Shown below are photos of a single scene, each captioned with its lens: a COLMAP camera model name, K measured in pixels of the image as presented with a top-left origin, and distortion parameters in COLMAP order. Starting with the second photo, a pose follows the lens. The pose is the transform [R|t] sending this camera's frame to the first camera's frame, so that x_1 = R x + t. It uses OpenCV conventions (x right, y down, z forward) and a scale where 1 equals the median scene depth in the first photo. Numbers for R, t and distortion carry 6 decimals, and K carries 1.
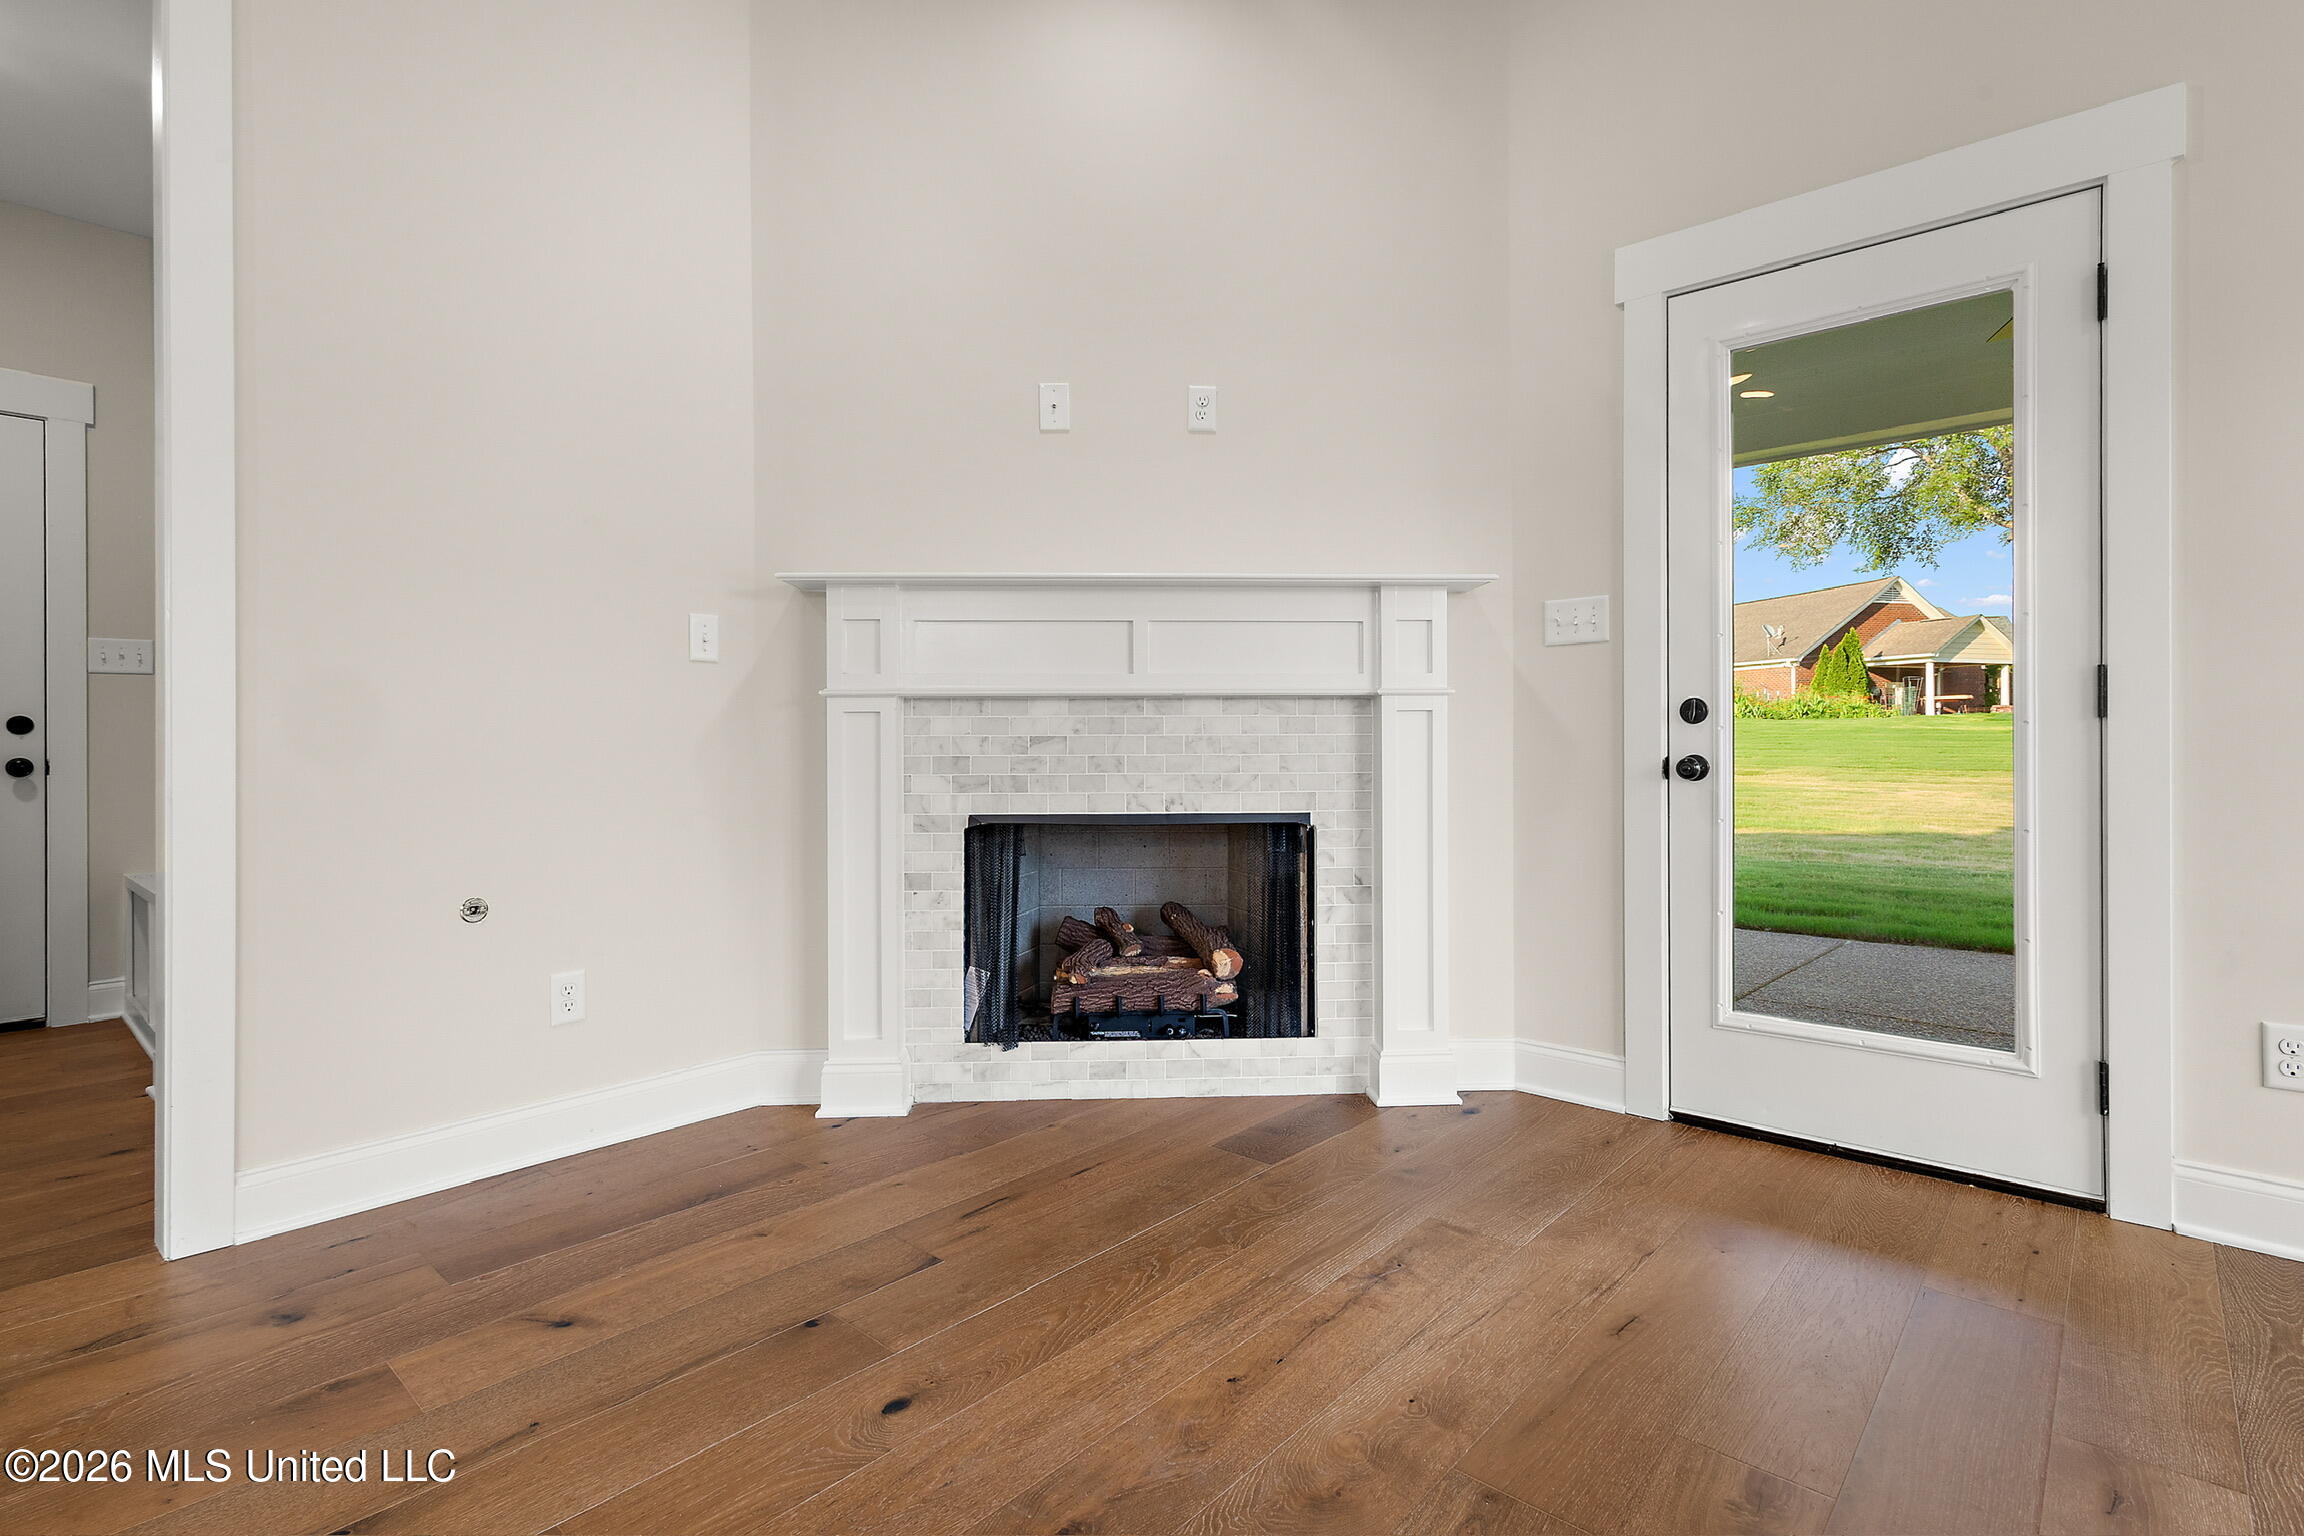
lens RADIAL K [[1085.9, 0, 1153.2], [0, 1085.9, 749.9], [0, 0, 1]] dist [0.003454, 0.000684]
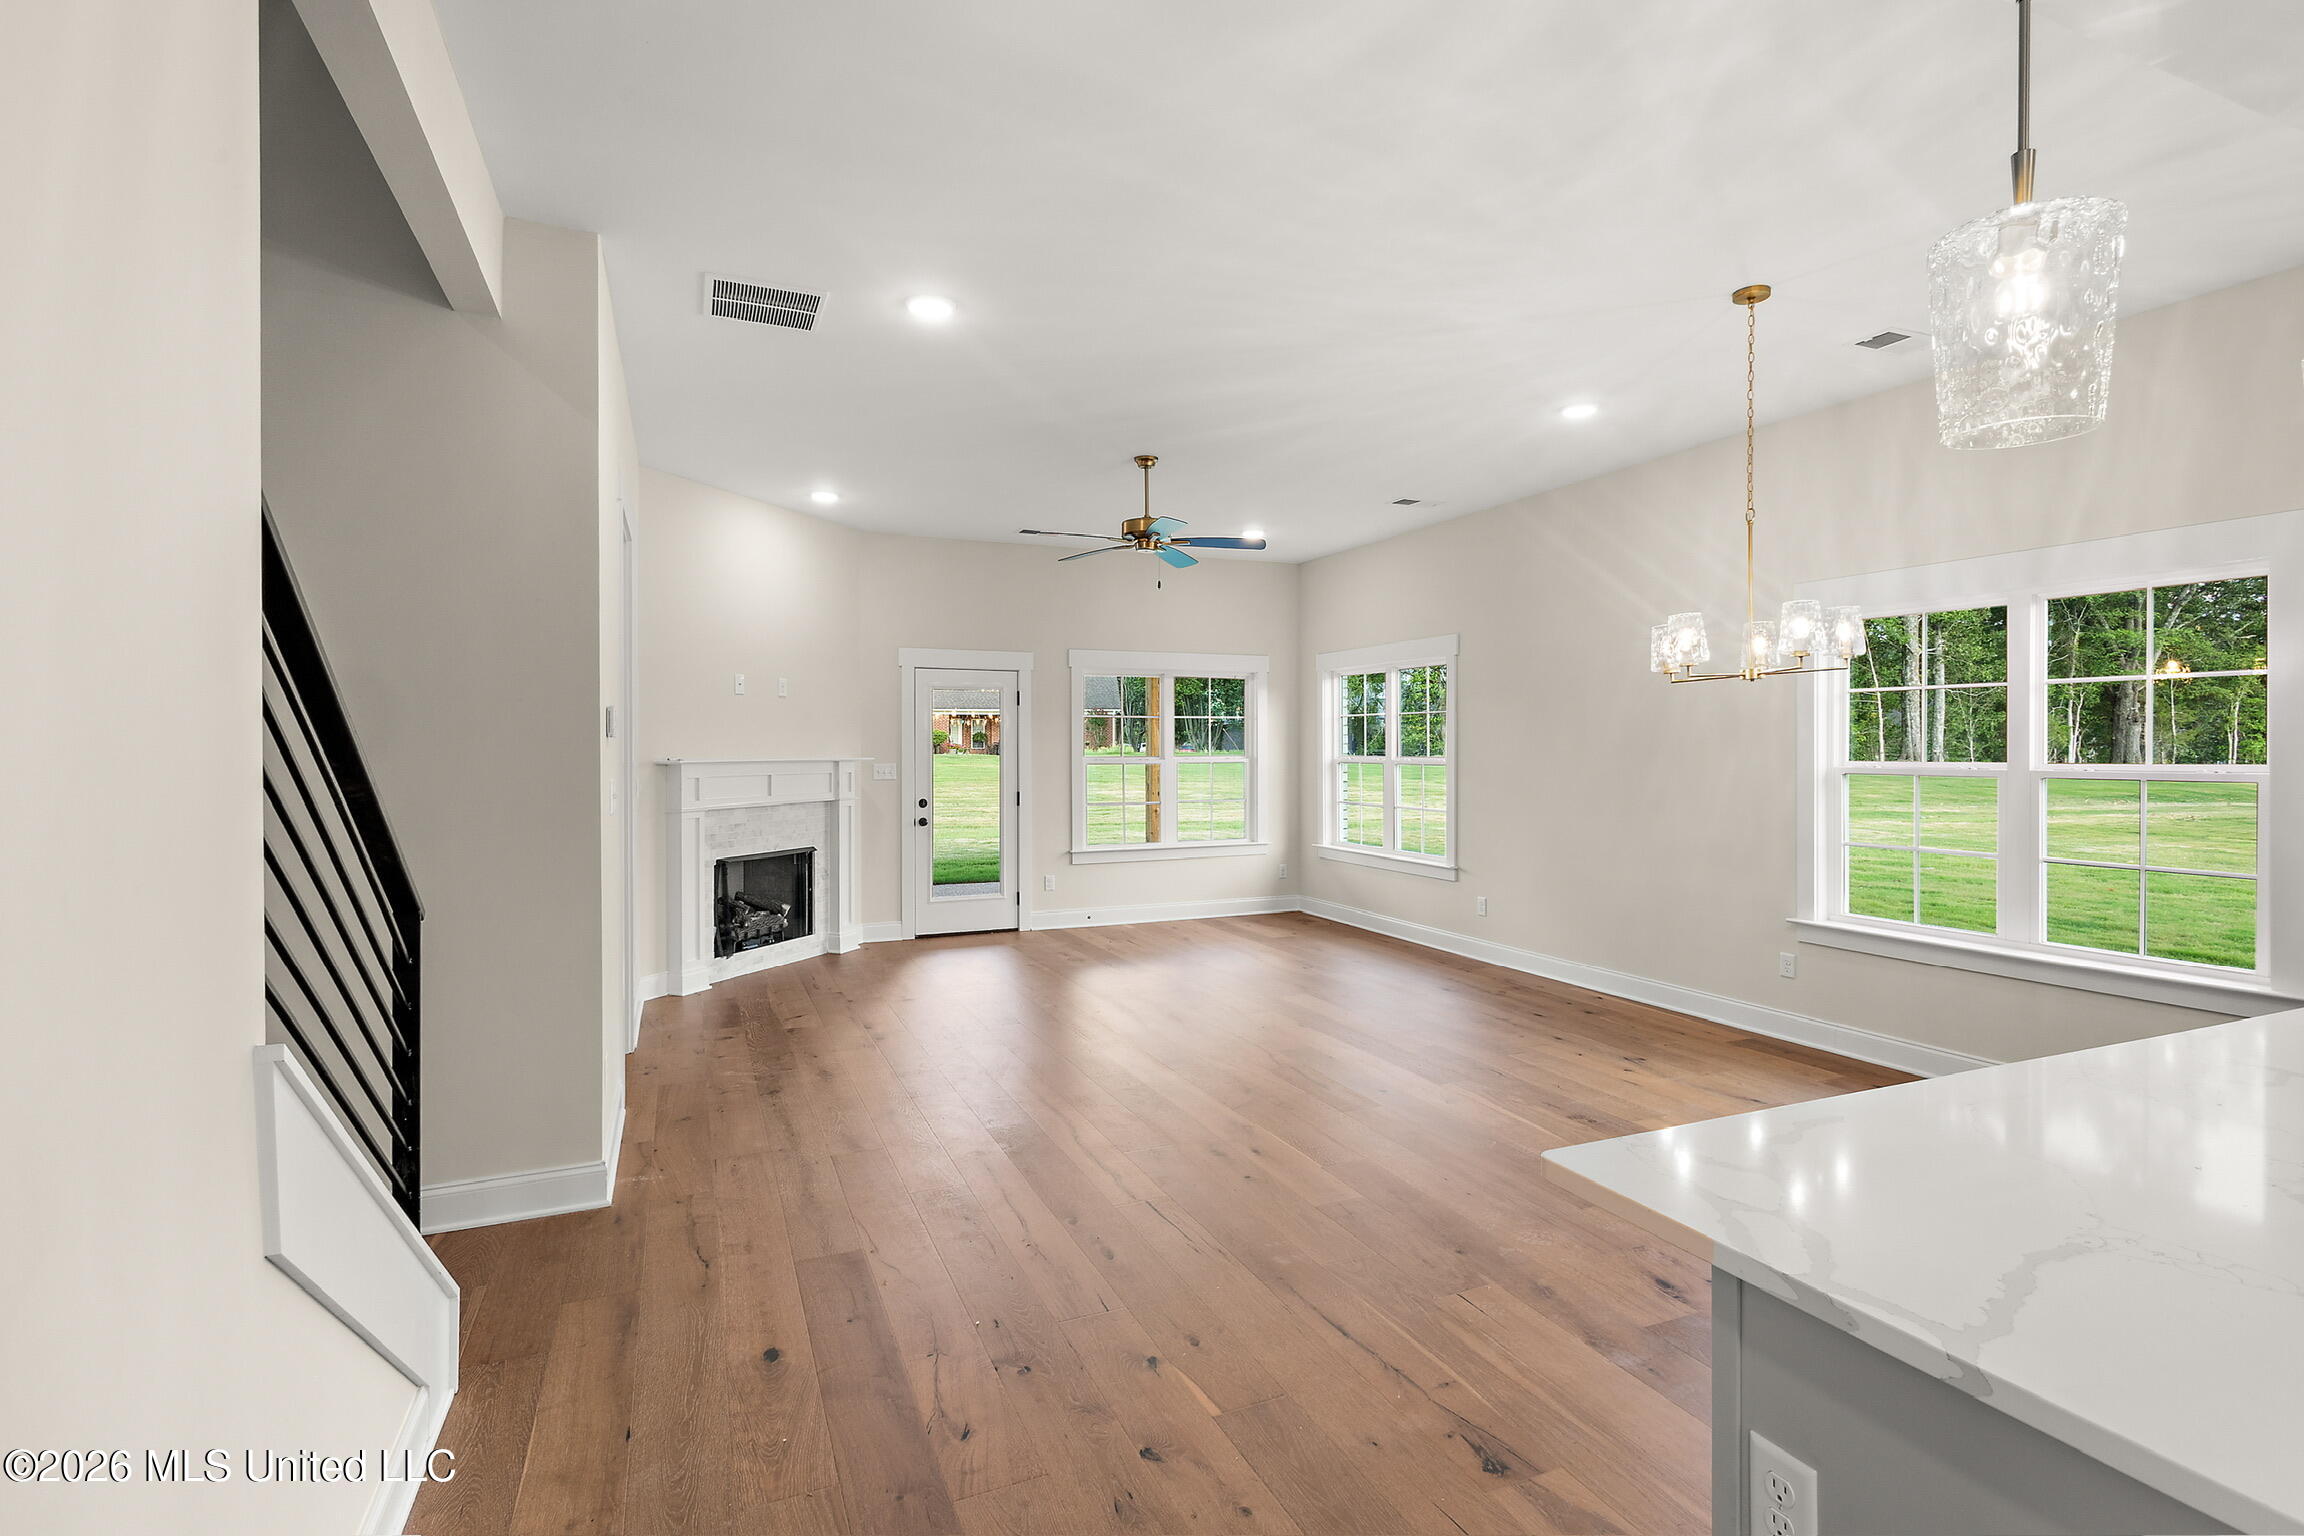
lens RADIAL K [[1085.9, 0, 1153.2], [0, 1085.9, 749.9], [0, 0, 1]] dist [0.003454, 0.000684]
pose [[0.421610, 0.000826, 0.906777, -1.906430], [0.003386, 0.999991, -0.002485, -0.168020], [-0.906771, 0.004118, 0.421604, -0.843977]]
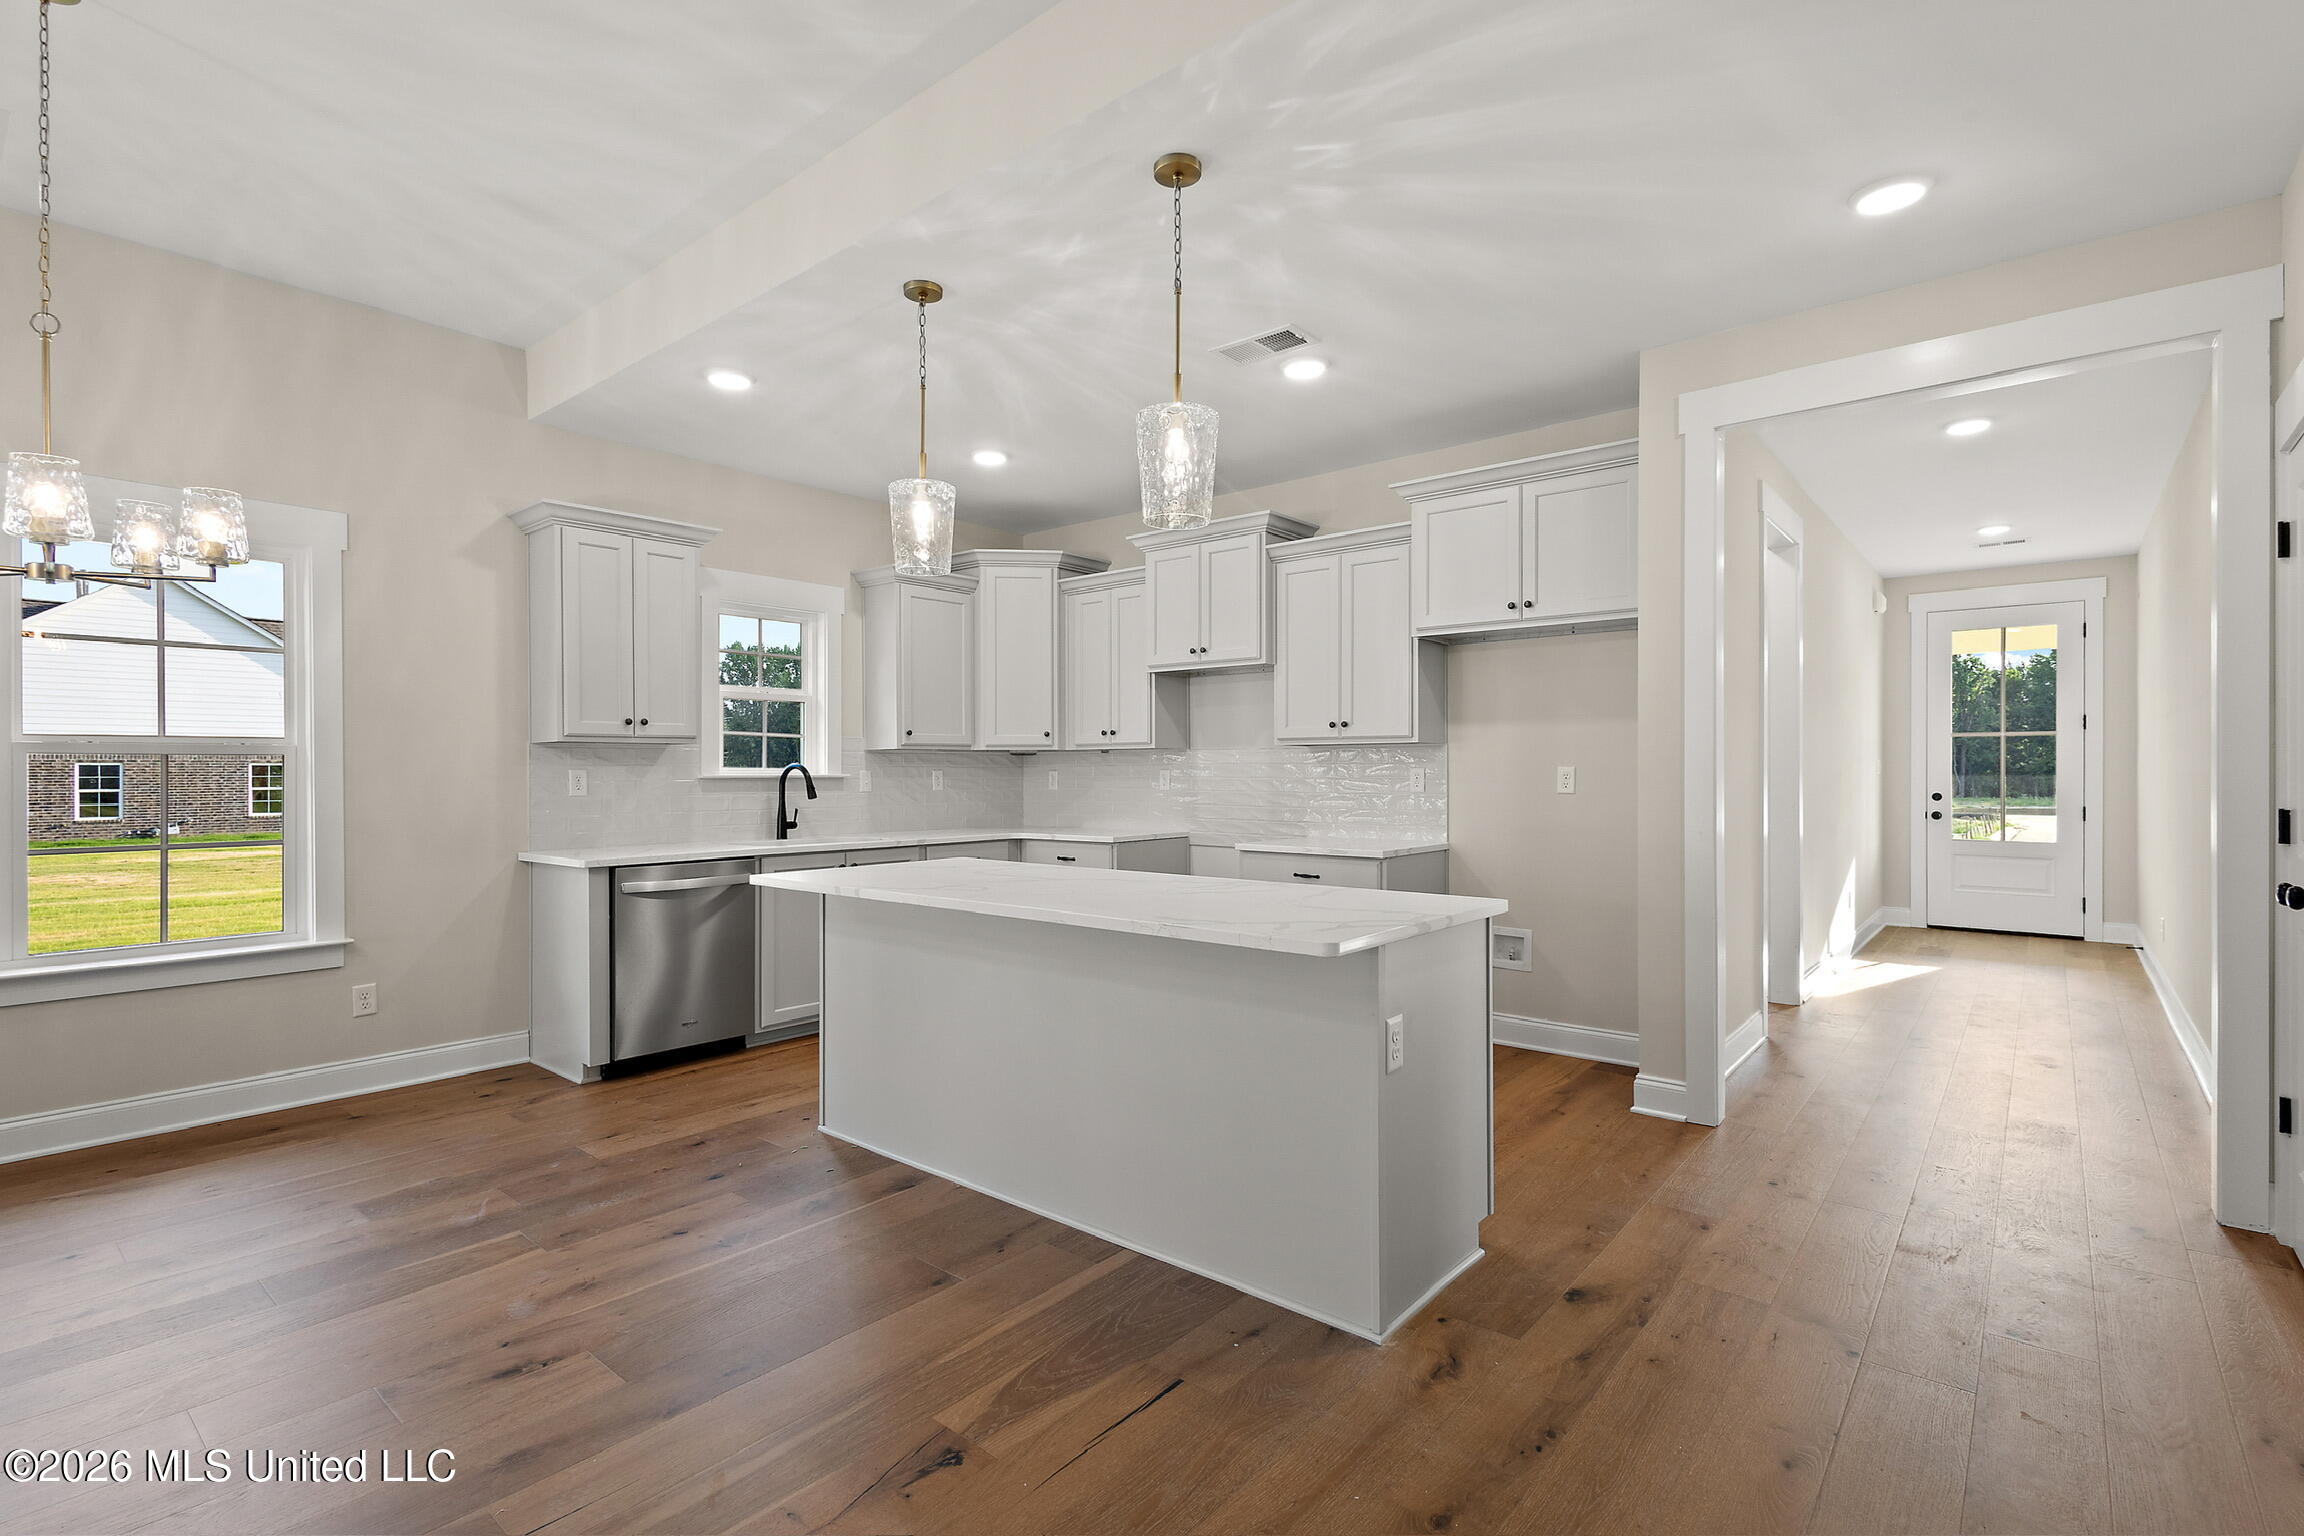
lens RADIAL K [[1066.0, 0, 1152.0], [0, 1066.0, 768.0], [0, 0, 1]] dist [0.008064, 0.000457]
pose [[-0.999543, 0.007224, -0.029344, -1.225625], [0.007153, 0.999971, 0.002528, -0.102268], [0.029362, 0.002317, -0.999566, -0.063293]]
